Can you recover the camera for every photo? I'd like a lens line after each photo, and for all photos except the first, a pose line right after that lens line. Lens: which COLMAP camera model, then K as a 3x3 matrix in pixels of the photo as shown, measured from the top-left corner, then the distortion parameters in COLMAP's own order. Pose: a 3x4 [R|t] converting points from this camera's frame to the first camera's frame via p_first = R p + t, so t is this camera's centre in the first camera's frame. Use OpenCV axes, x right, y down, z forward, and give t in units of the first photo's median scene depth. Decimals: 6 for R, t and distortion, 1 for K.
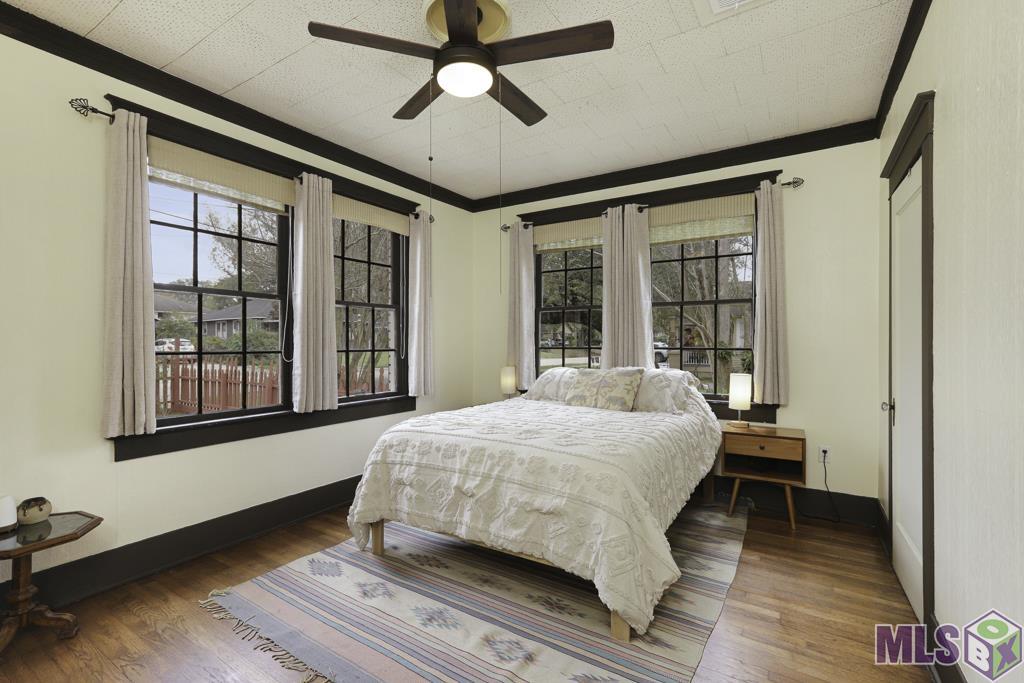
lens RADIAL K [[468.8, 0, 512.0], [0, 468.8, 341.5], [0, 0, 1]] dist [-0.046989, 0.025852]
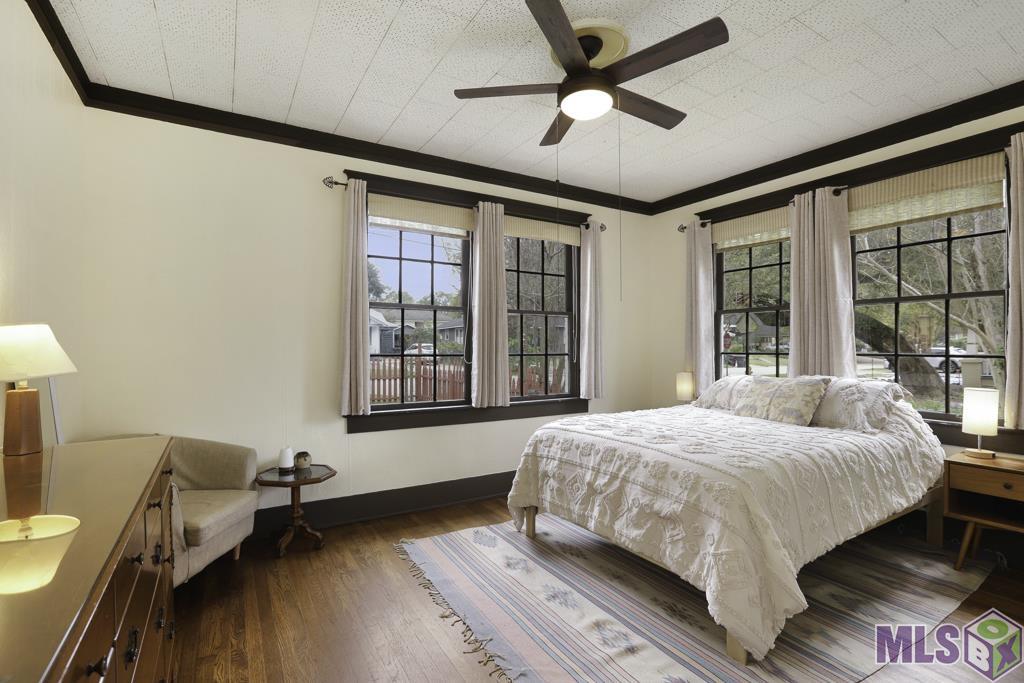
lens RADIAL K [[481.7, 0, 511.6], [0, 481.7, 343.3], [0, 0, 1]] dist [-0.070867, 0.028172]
pose [[0.893552, -0.001982, -0.448956, 0.168626], [-0.000587, 0.999984, -0.005584, -0.001074], [0.448960, 0.005254, 0.893536, -0.045279]]
